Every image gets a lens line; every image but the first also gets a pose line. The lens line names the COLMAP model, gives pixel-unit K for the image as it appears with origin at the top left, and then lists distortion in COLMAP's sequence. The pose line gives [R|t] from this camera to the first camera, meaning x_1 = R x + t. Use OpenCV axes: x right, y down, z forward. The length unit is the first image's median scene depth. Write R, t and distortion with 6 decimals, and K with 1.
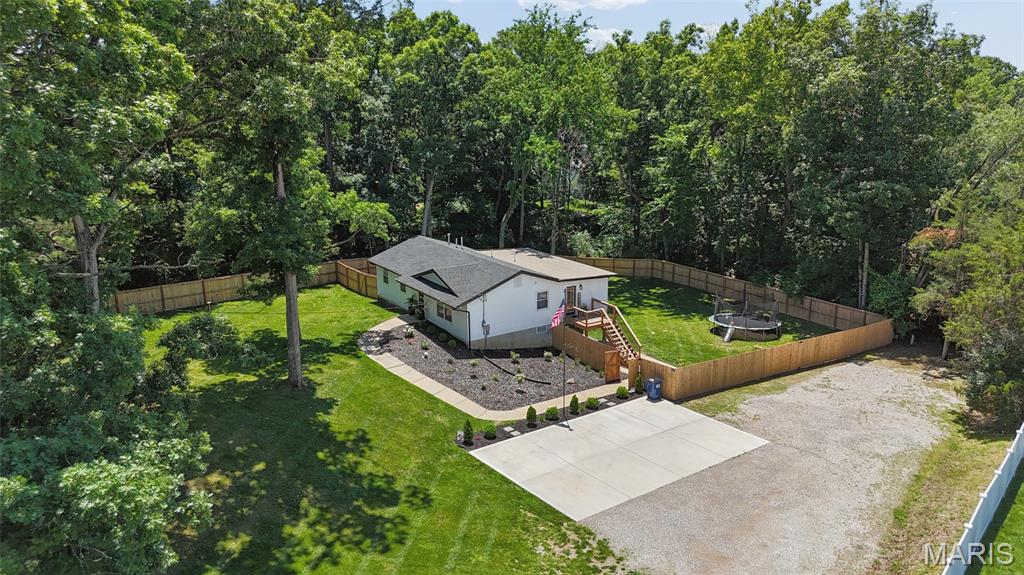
lens RADIAL K [[756.3, 0, 512.0], [0, 756.3, 287.5], [0, 0, 1]] dist [0.037435, -0.003119]
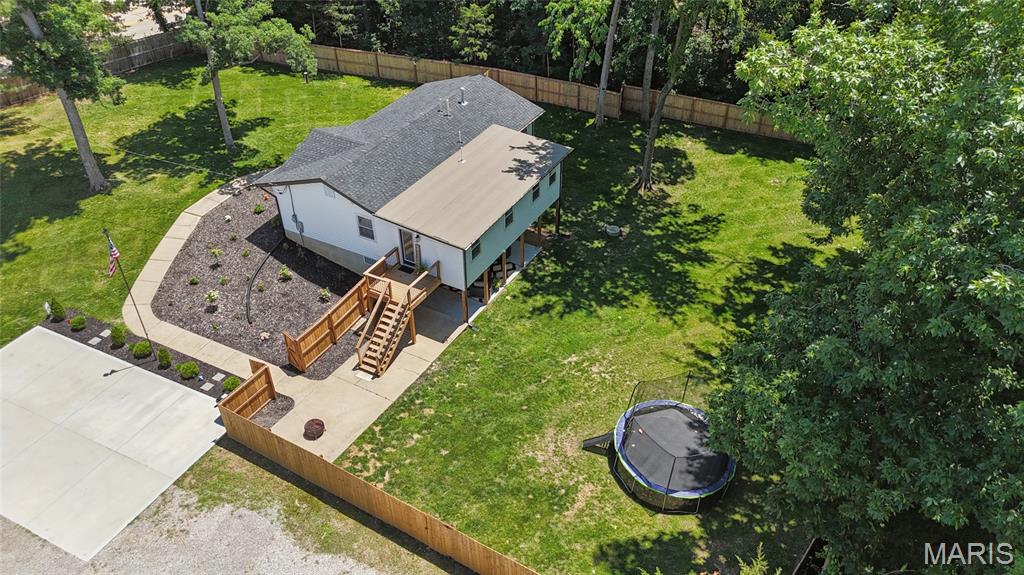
lens RADIAL K [[756.3, 0, 512.0], [0, 756.3, 287.5], [0, 0, 1]] dist [0.037435, -0.003119]
pose [[0.472397, 0.539524, -0.696961, 0.737548], [-0.231943, 0.838981, 0.492253, -0.373766], [0.850320, -0.070883, 0.521471, 0.832260]]
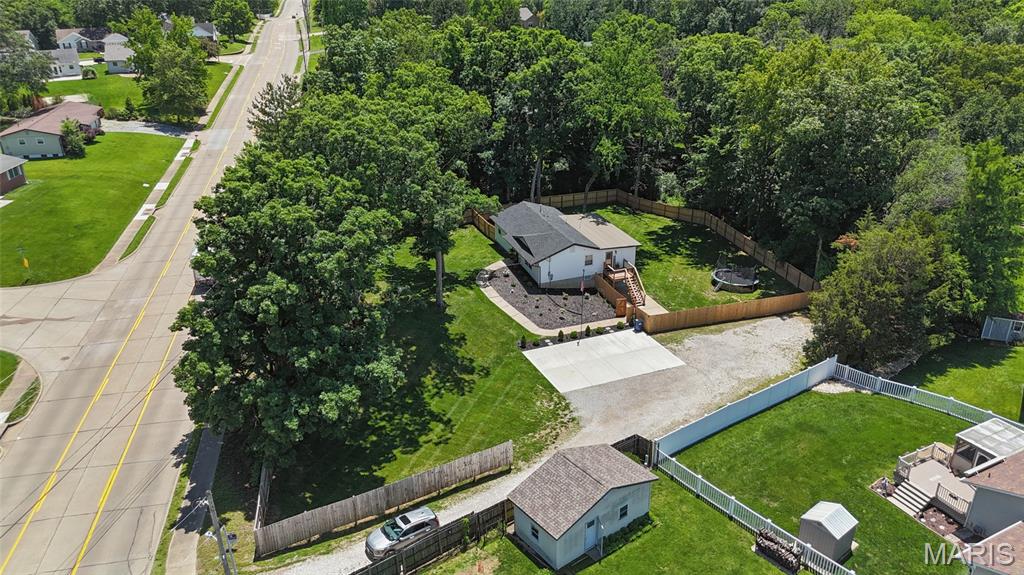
lens RADIAL K [[756.3, 0, 512.0], [0, 756.3, 287.5], [0, 0, 1]] dist [0.037435, -0.003119]
pose [[0.975880, 0.094530, -0.196781, 0.231179], [-0.056976, 0.980433, 0.188425, -0.250441], [0.210743, -0.172669, 0.962171, -0.681749]]
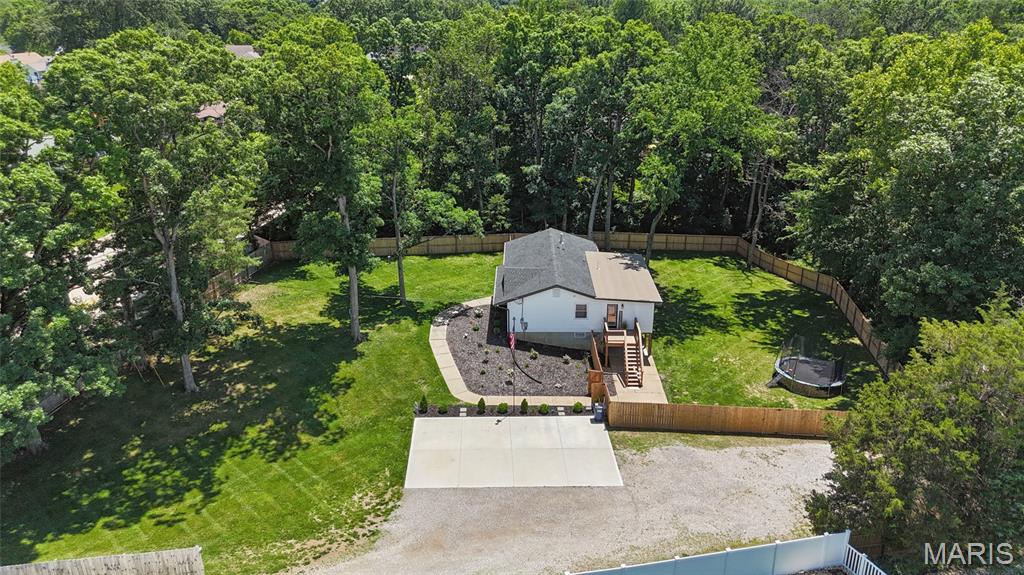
lens RADIAL K [[756.3, 0, 512.0], [0, 756.3, 287.5], [0, 0, 1]] dist [0.037435, -0.003119]
pose [[0.832193, 0.210960, -0.512787, 0.620052], [-0.147046, 0.975650, 0.162743, -0.220840], [0.534632, -0.060030, 0.842950, -0.052527]]
